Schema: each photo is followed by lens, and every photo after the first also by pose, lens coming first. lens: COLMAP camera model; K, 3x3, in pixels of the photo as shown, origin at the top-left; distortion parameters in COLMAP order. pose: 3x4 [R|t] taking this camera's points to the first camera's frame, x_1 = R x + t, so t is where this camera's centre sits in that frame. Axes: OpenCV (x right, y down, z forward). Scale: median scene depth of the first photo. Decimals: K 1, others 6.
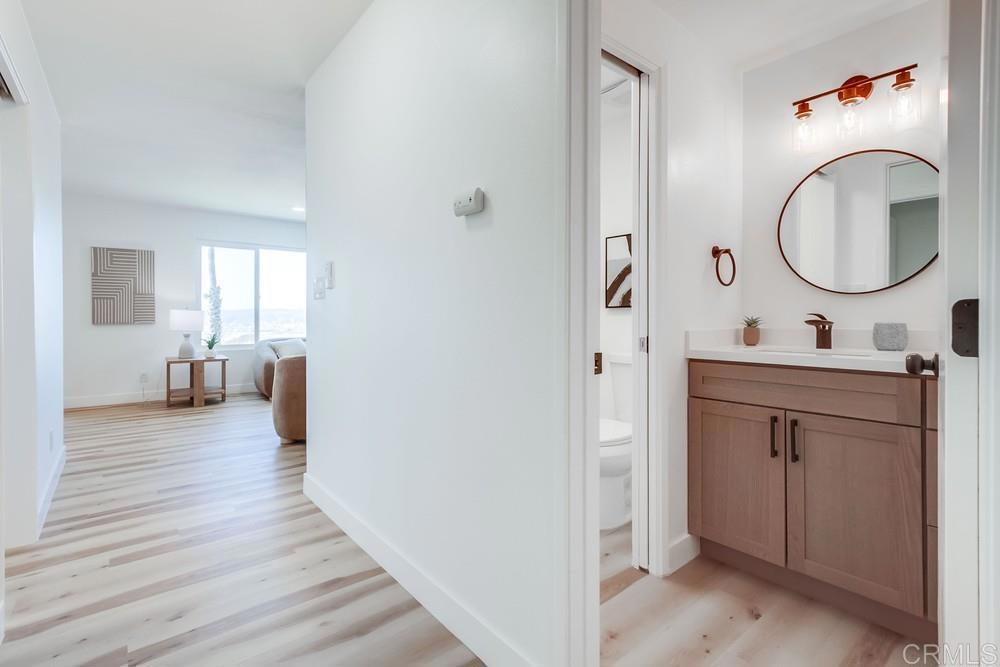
lens RADIAL K [[459.9, 0, 497.6], [0, 459.9, 319.7], [0, 0, 1]] dist [0.000371, -0.000008]
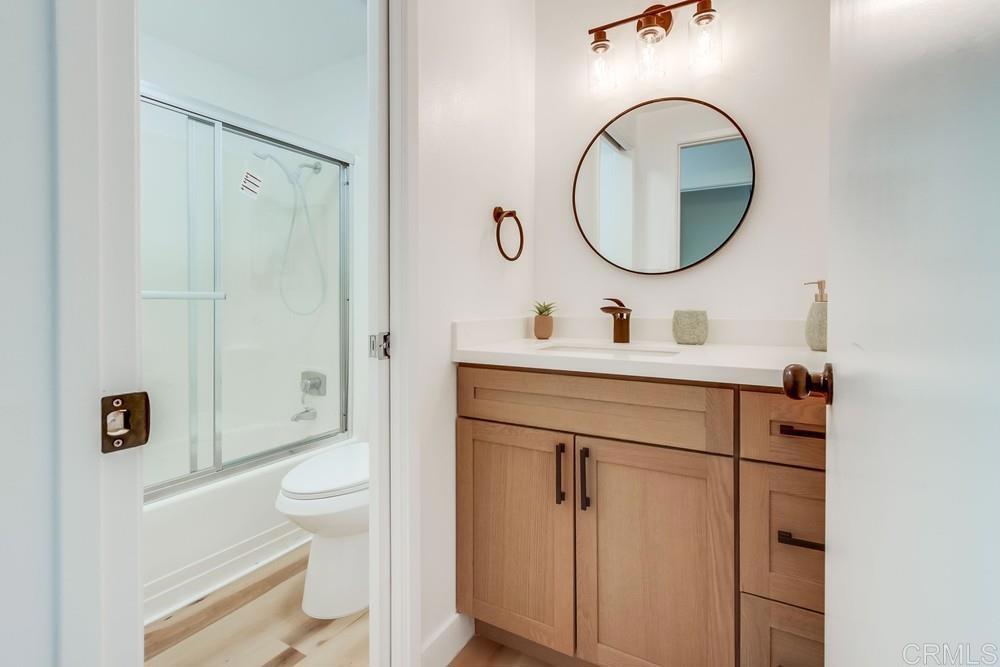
lens RADIAL K [[471.0, 0, 500.8], [0, 471.0, 305.9], [0, 0, 1]] dist [0.000191, 0.000078]
pose [[0.935940, 0.000380, 0.352160, 0.244572], [-0.000909, 0.999999, 0.001336, -0.001570], [-0.352159, -0.001570, 0.935939, 0.335359]]
